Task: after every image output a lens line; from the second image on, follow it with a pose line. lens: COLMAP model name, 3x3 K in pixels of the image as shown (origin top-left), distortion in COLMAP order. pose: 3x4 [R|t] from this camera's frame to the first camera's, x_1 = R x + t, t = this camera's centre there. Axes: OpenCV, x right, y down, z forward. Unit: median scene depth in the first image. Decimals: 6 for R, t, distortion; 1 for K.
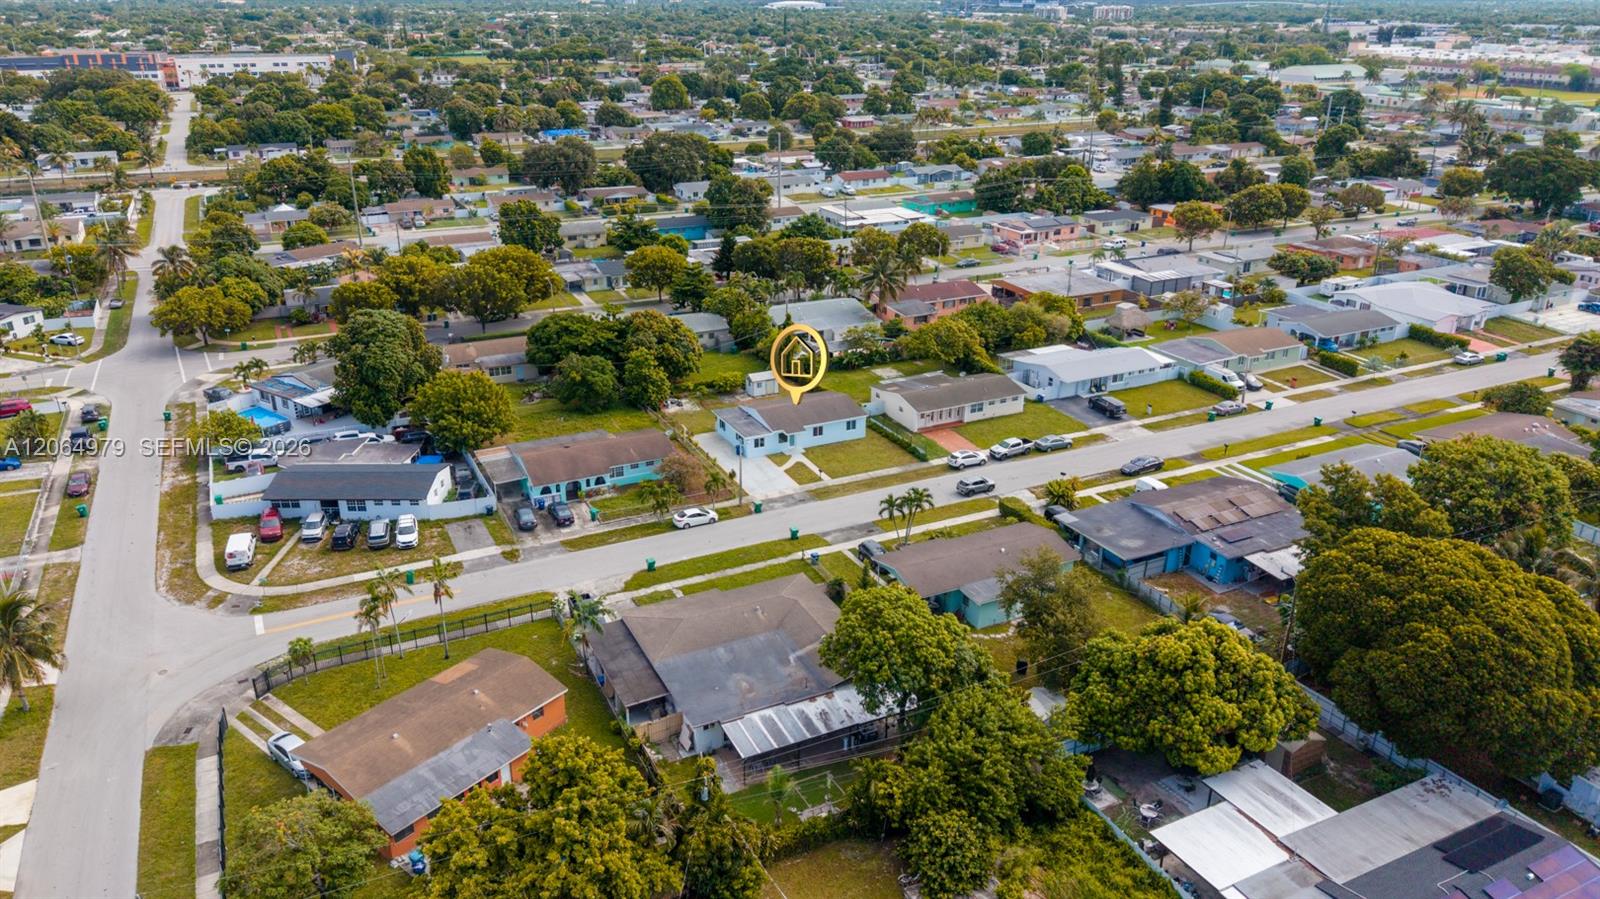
lens RADIAL K [[1104.7, 0, 810.5], [0, 1104.7, 450.9], [0, 0, 1]] dist [0.030289, -0.041085]
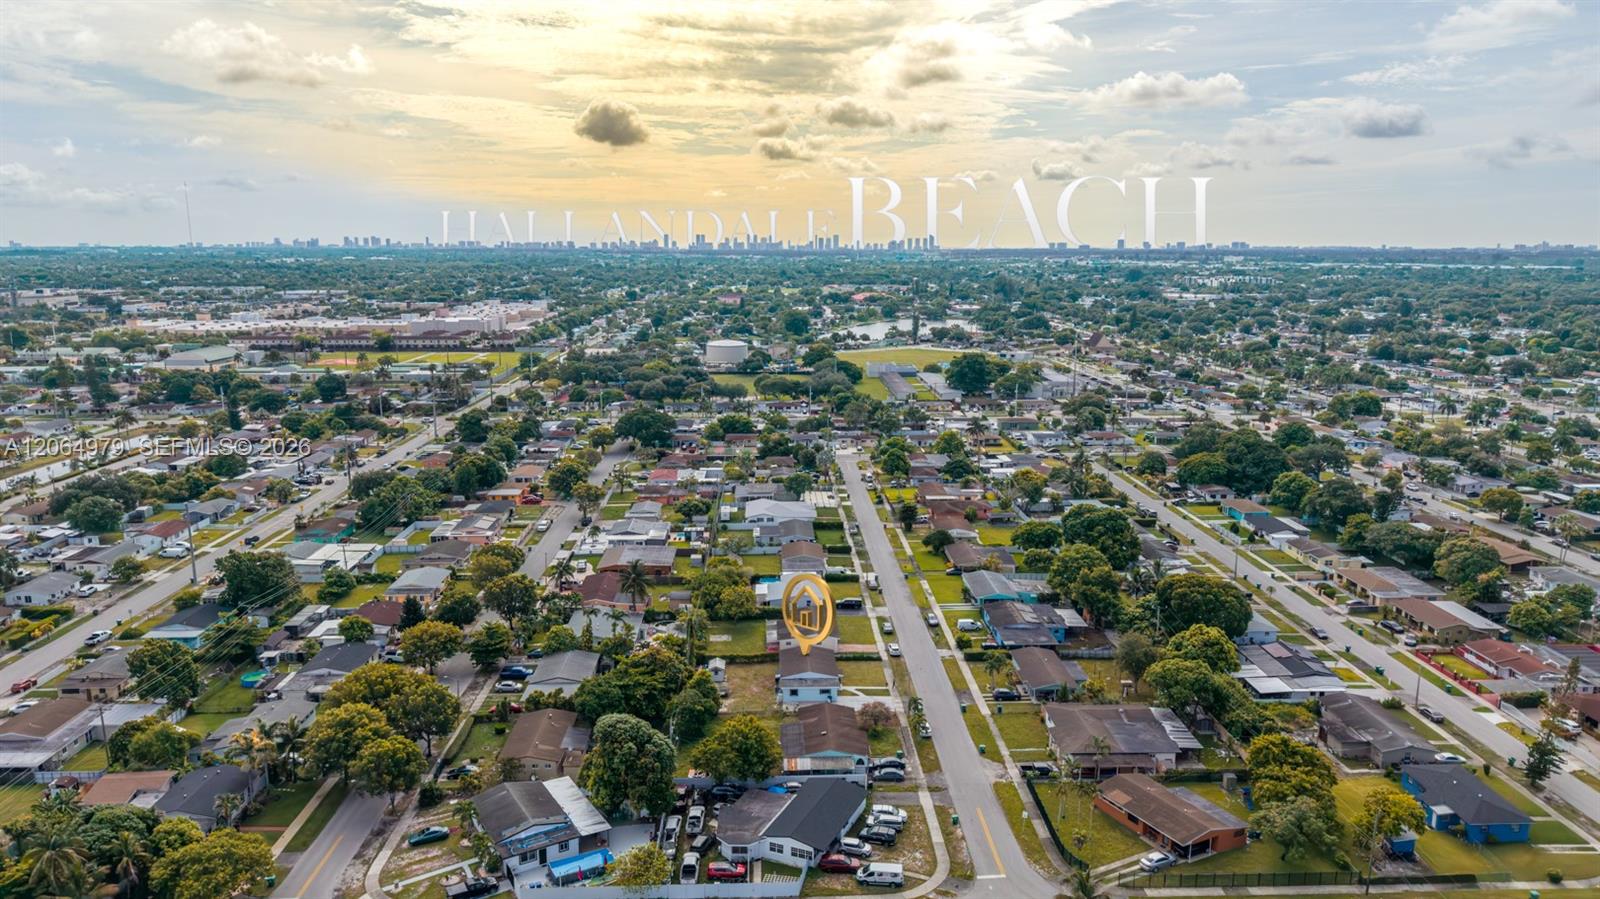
lens RADIAL K [[1104.7, 0, 810.5], [0, 1104.7, 450.9], [0, 0, 1]] dist [0.030289, -0.041085]
pose [[0.402549, -0.174249, 0.898661, -1.206562], [0.337602, 0.940772, 0.031188, -0.329659], [-0.850870, 0.290835, 0.437533, 0.271472]]
